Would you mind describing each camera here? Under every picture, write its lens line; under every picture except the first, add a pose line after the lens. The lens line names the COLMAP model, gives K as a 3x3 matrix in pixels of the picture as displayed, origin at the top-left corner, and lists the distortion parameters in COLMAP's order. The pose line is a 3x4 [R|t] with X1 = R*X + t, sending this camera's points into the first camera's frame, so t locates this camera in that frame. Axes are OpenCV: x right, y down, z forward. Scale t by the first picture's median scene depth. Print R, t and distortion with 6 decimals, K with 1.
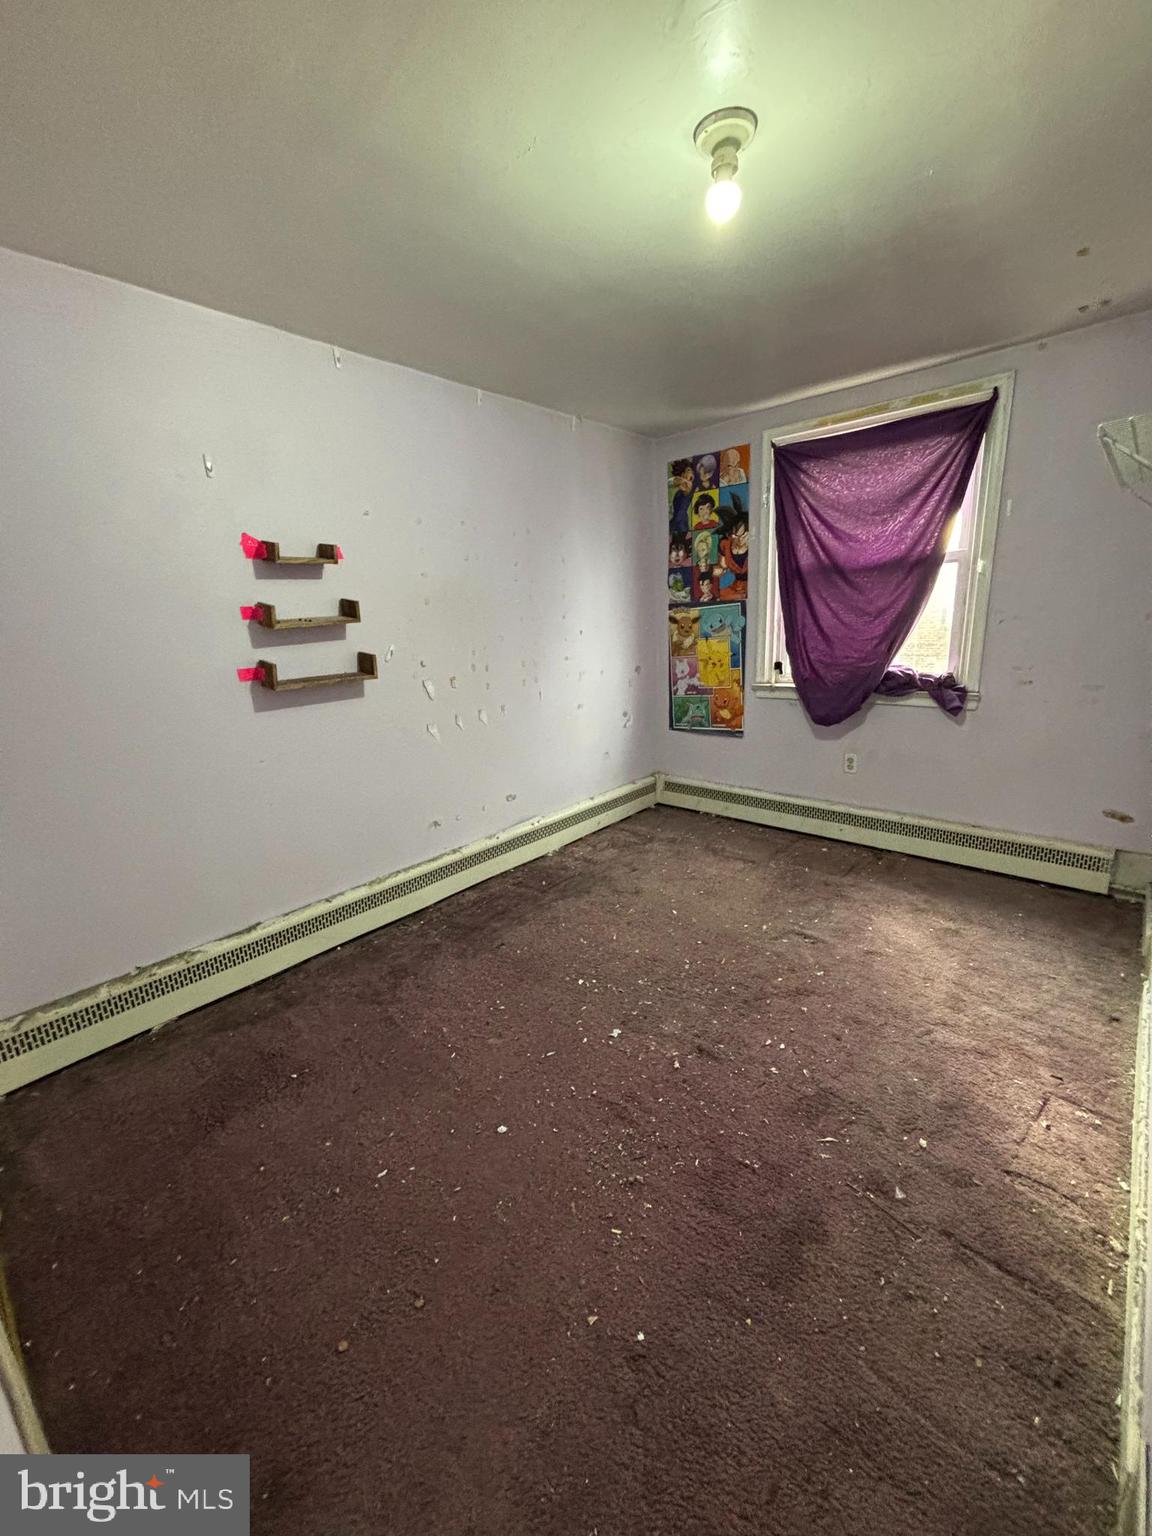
lens RADIAL K [[616.3, 0, 576.0], [0, 616.3, 768.0], [0, 0, 1]] dist [0.000048, -0.000200]
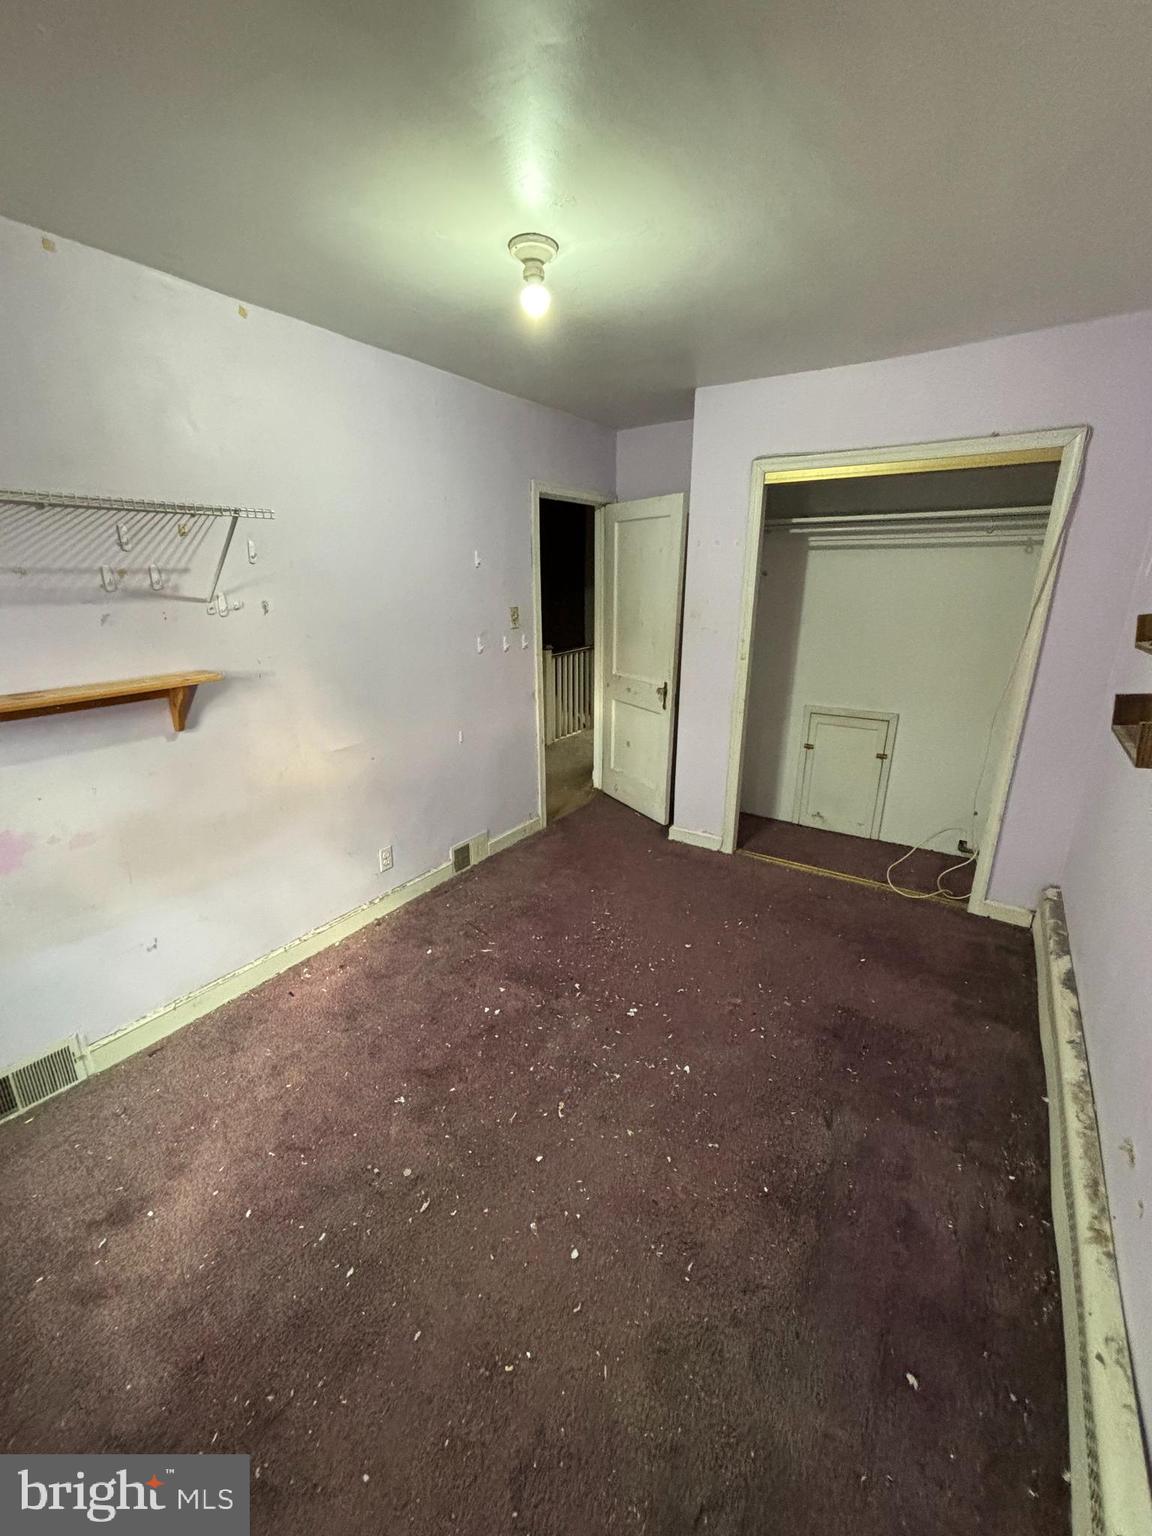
lens RADIAL K [[616.3, 0, 576.0], [0, 616.3, 768.0], [0, 0, 1]] dist [0.000048, -0.000200]
pose [[-0.989168, 0.084607, -0.119955, 0.221010], [0.008397, 0.848457, 0.529198, -0.446447], [0.146550, 0.522458, -0.839977, 1.444636]]
